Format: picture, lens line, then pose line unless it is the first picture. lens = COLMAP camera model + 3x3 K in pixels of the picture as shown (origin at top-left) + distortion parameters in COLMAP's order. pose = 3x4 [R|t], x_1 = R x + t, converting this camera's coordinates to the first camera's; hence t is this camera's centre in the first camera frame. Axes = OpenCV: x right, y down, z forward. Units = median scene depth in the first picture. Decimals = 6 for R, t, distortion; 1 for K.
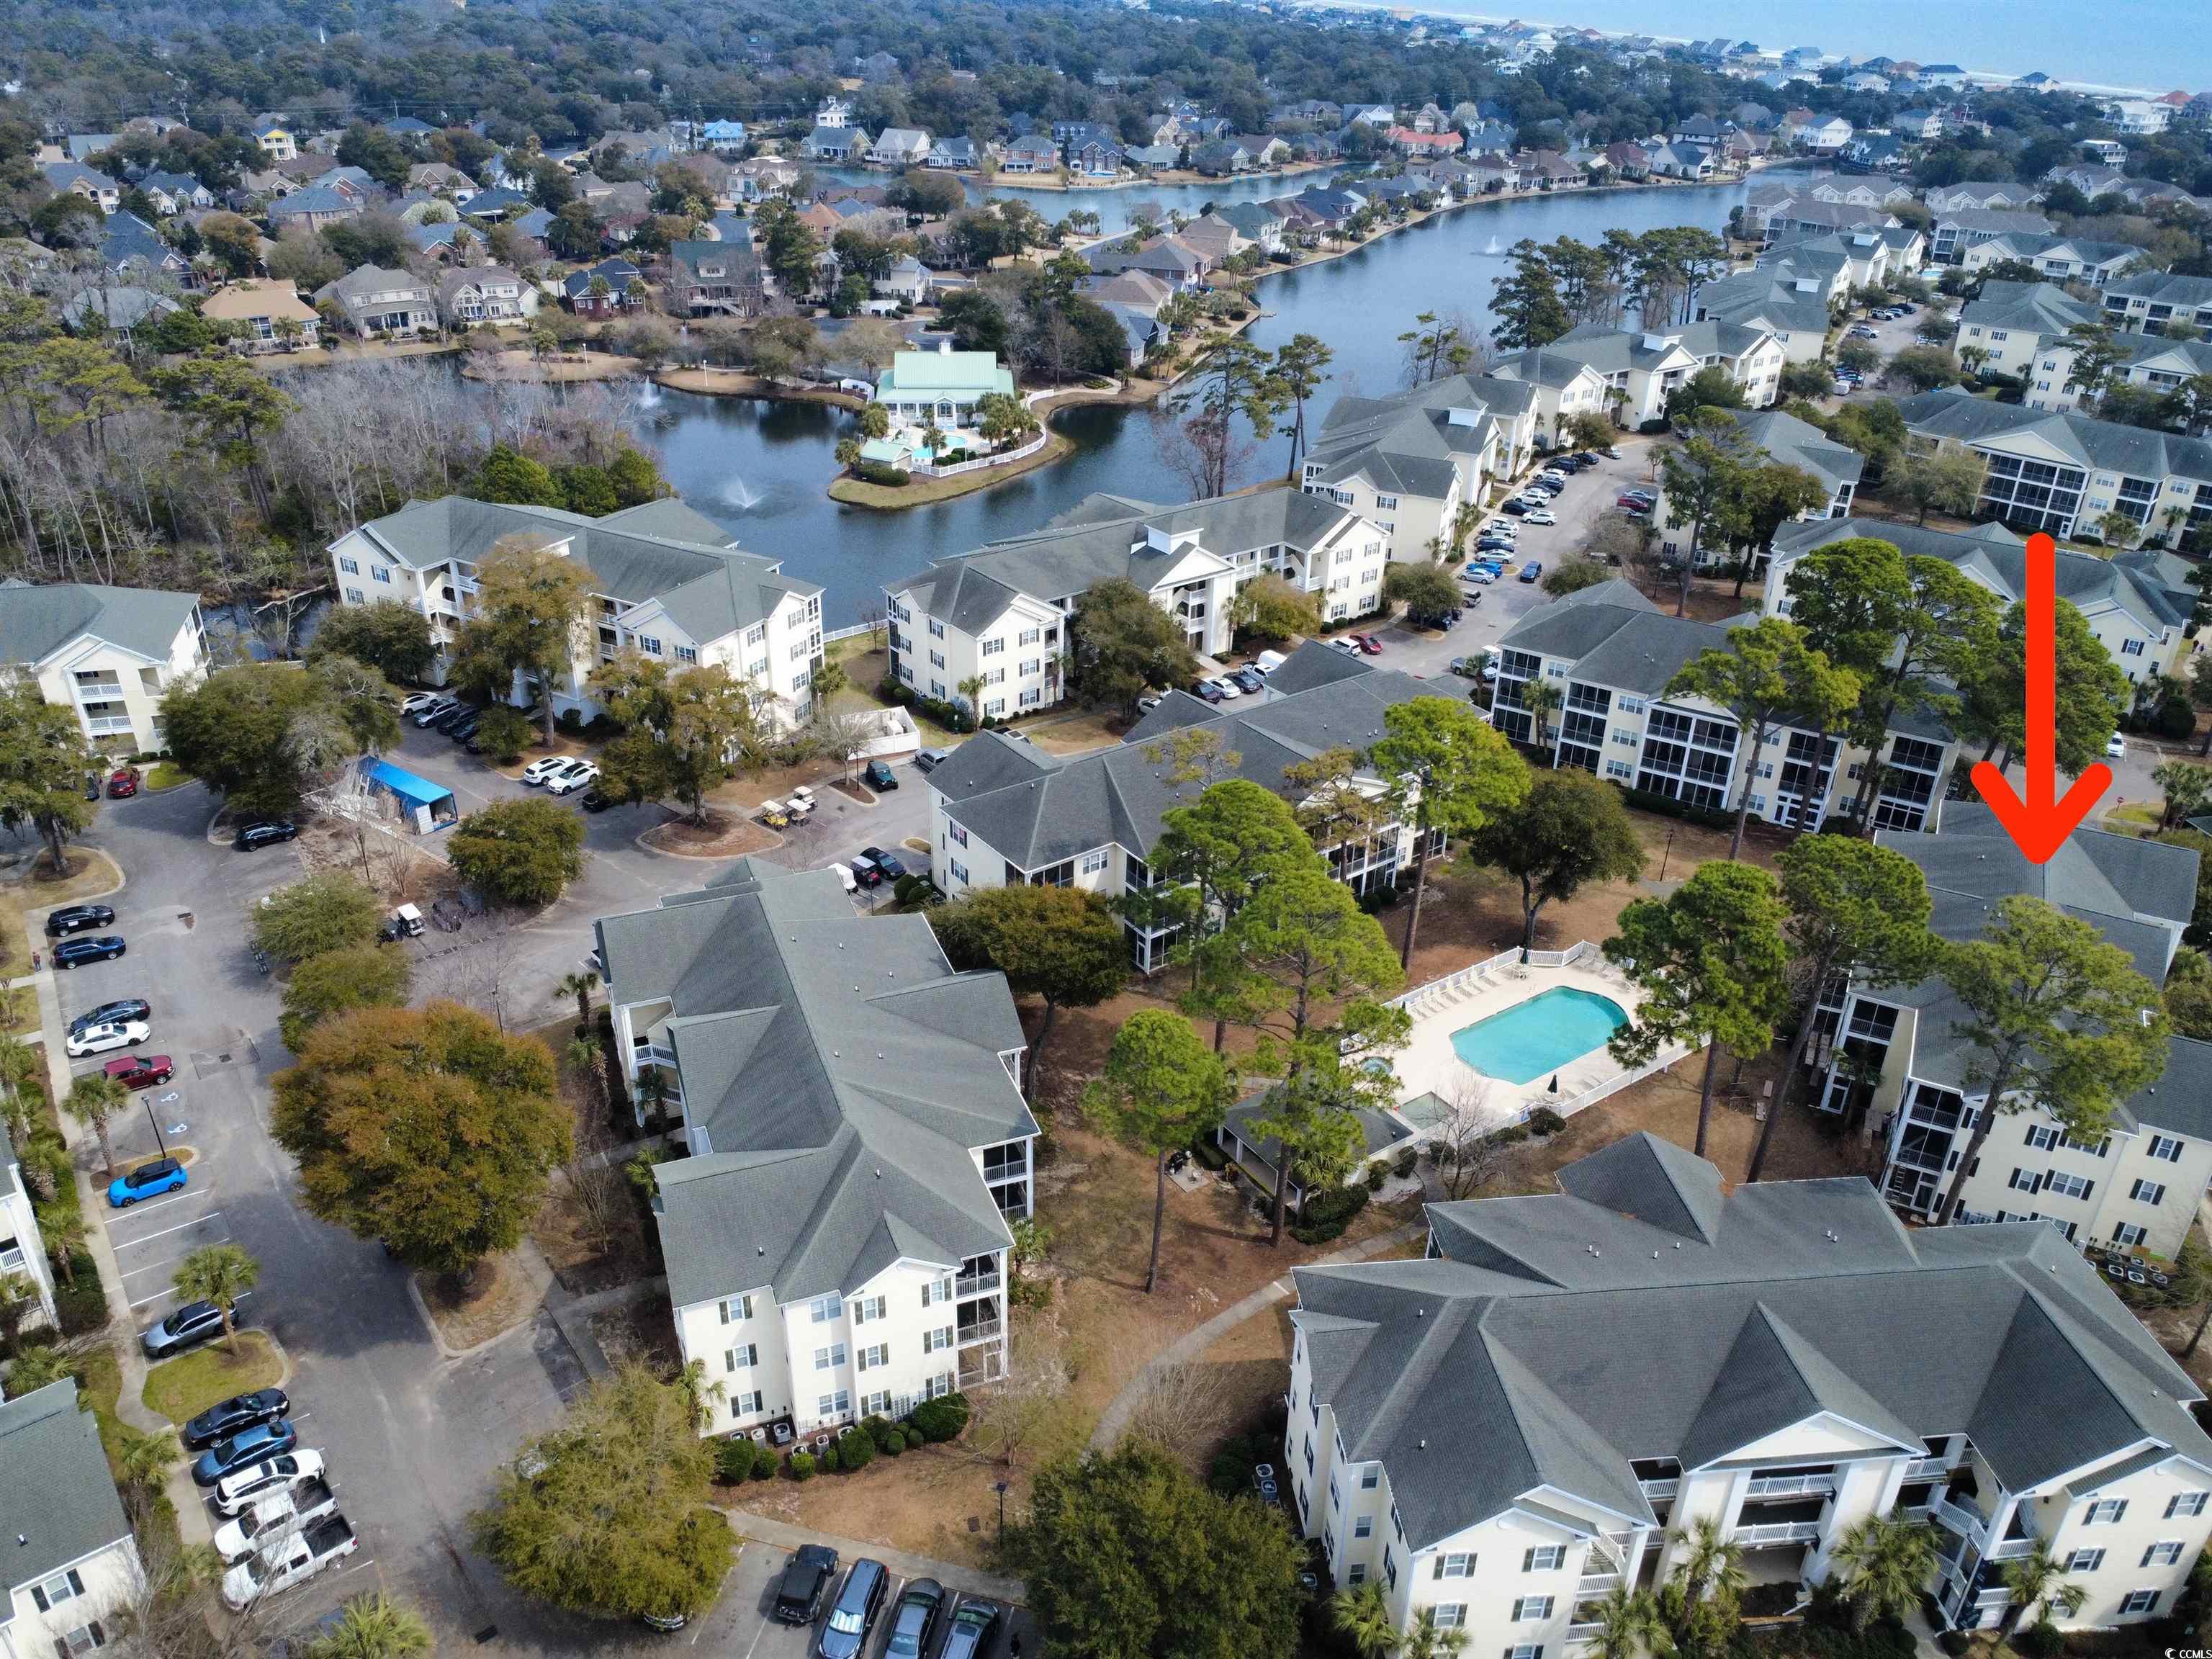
lens RADIAL K [[1655.7, 0, 1113.0], [0, 1655.7, 827.1], [0, 0, 1]] dist [0.001809, 0.002741]
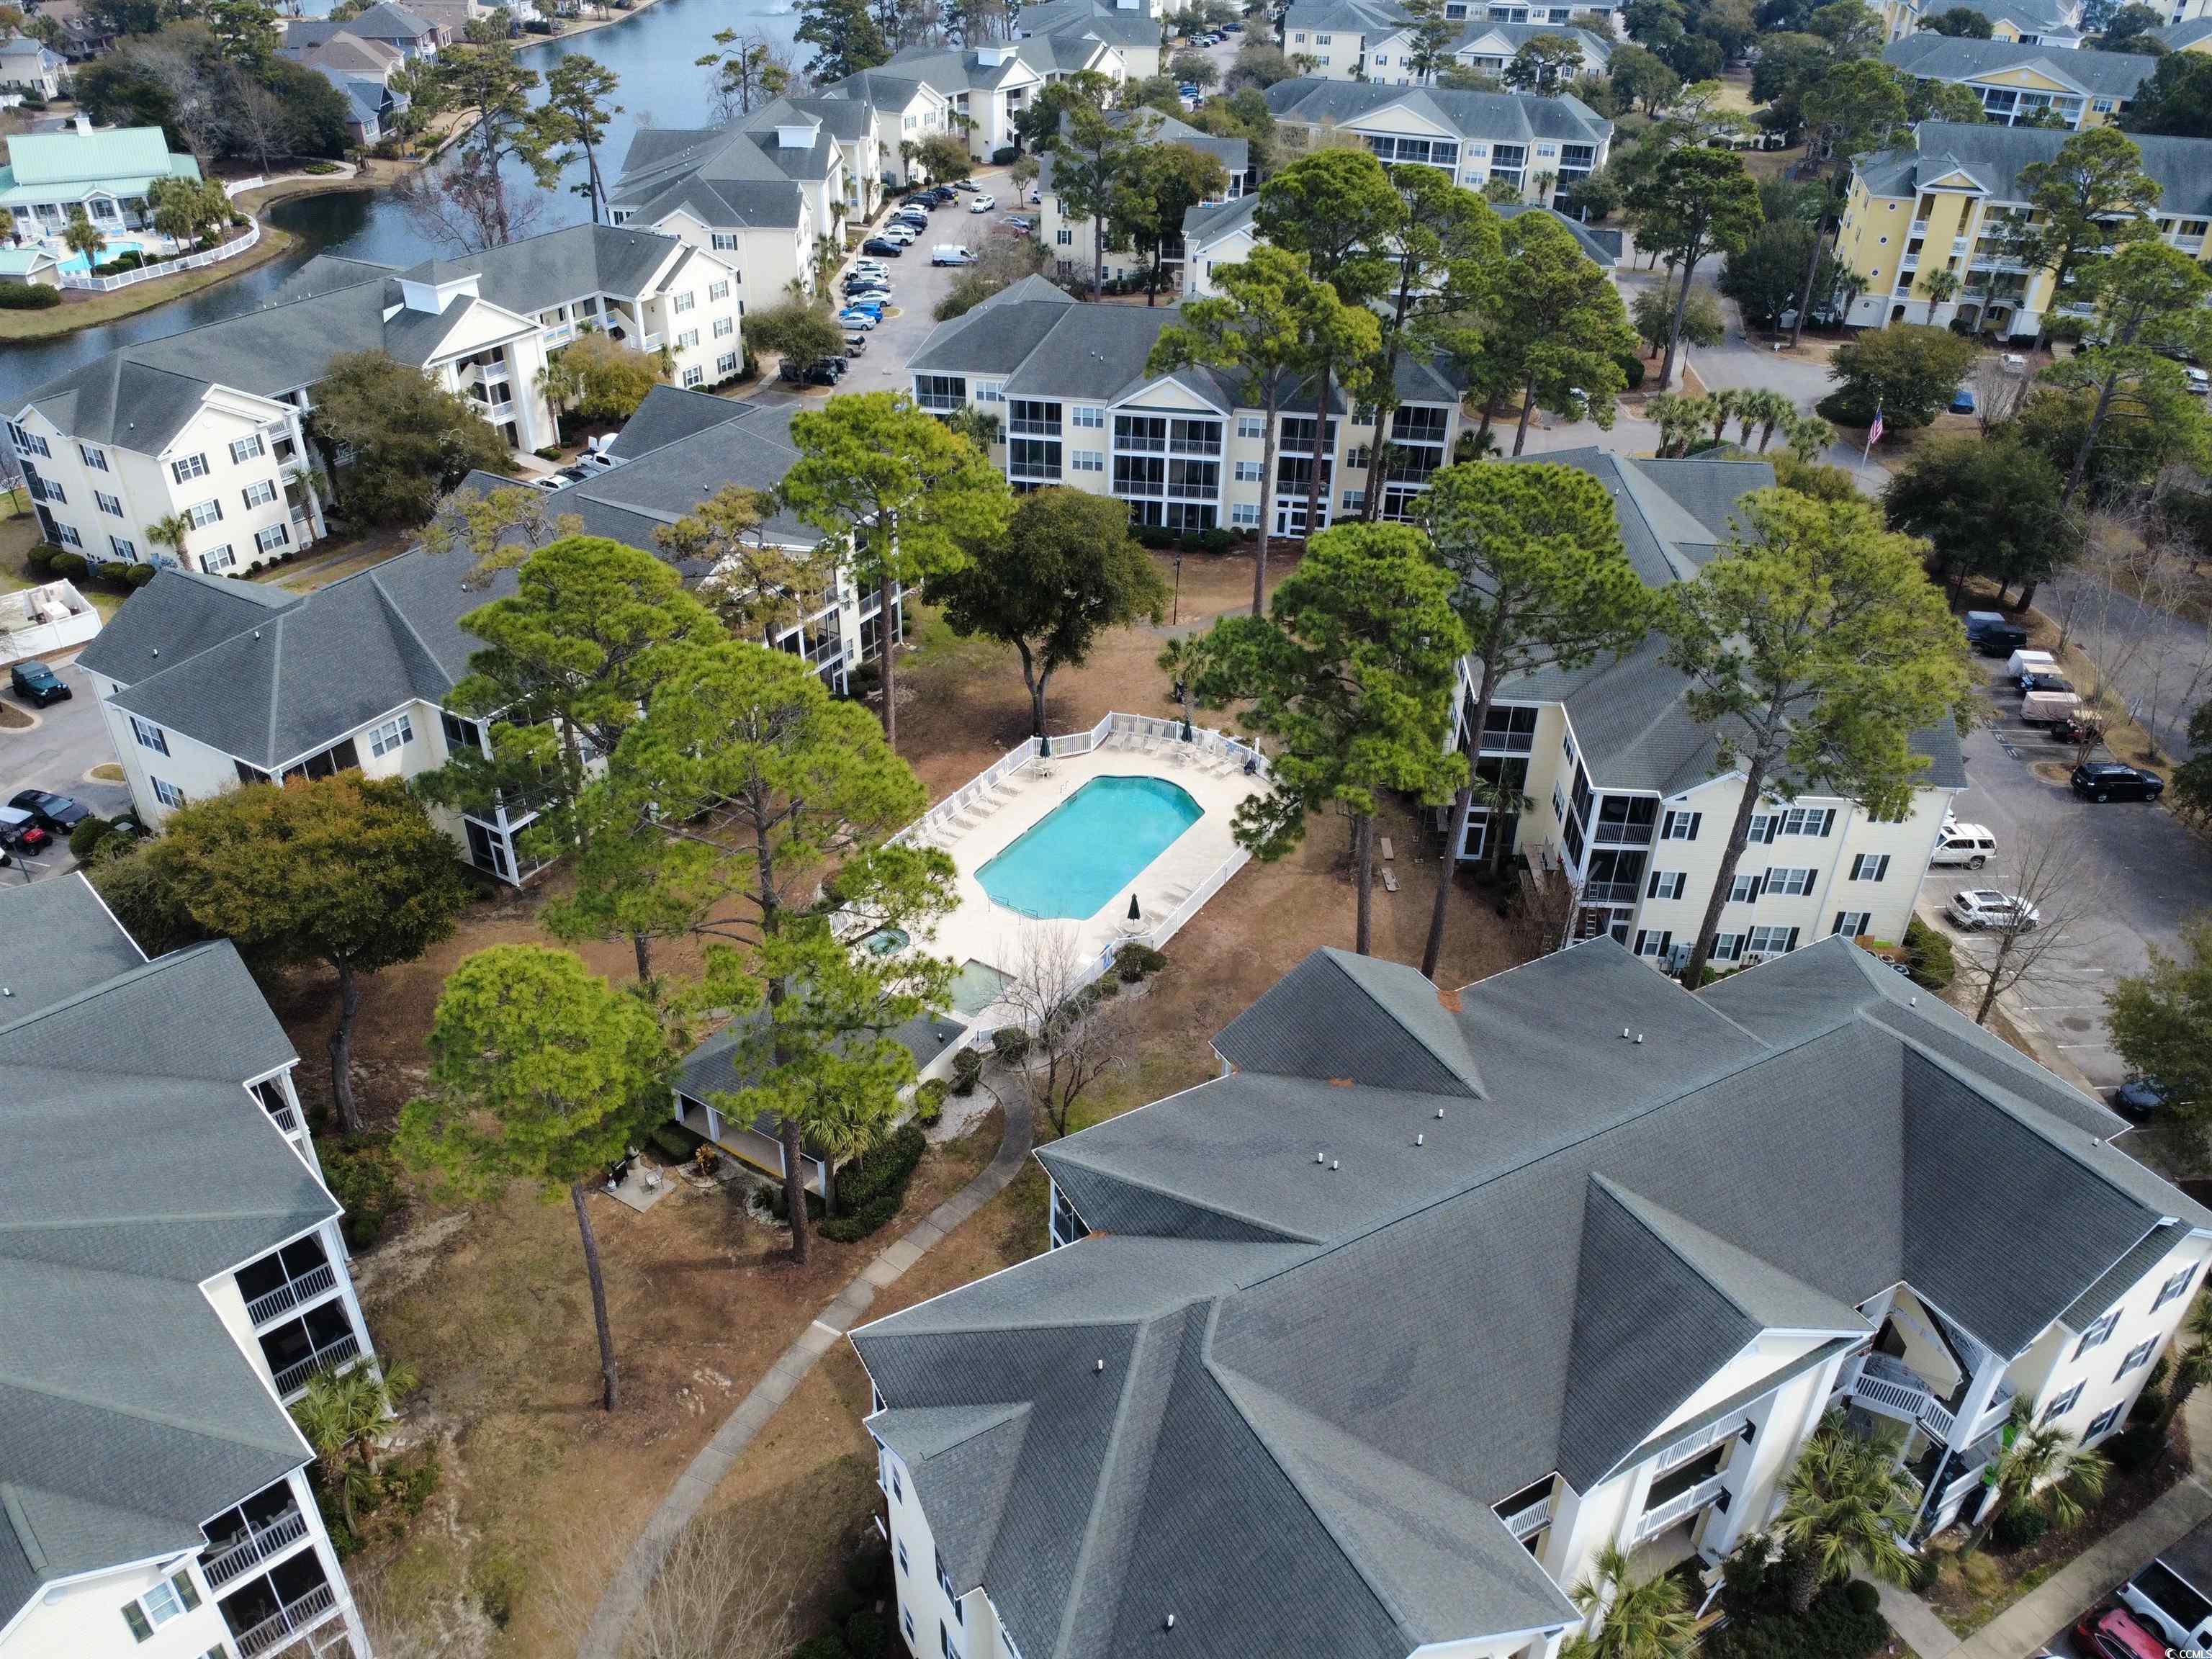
lens RADIAL K [[1655.7, 0, 1097.6], [0, 1655.7, 825.9], [0, 0, 1]] dist [0.001809, 0.002741]
pose [[0.923344, -0.214576, 0.318424, 0.027524], [0.187582, 0.975666, 0.113534, 0.031381], [-0.335037, -0.045101, 0.941125, 0.282811]]
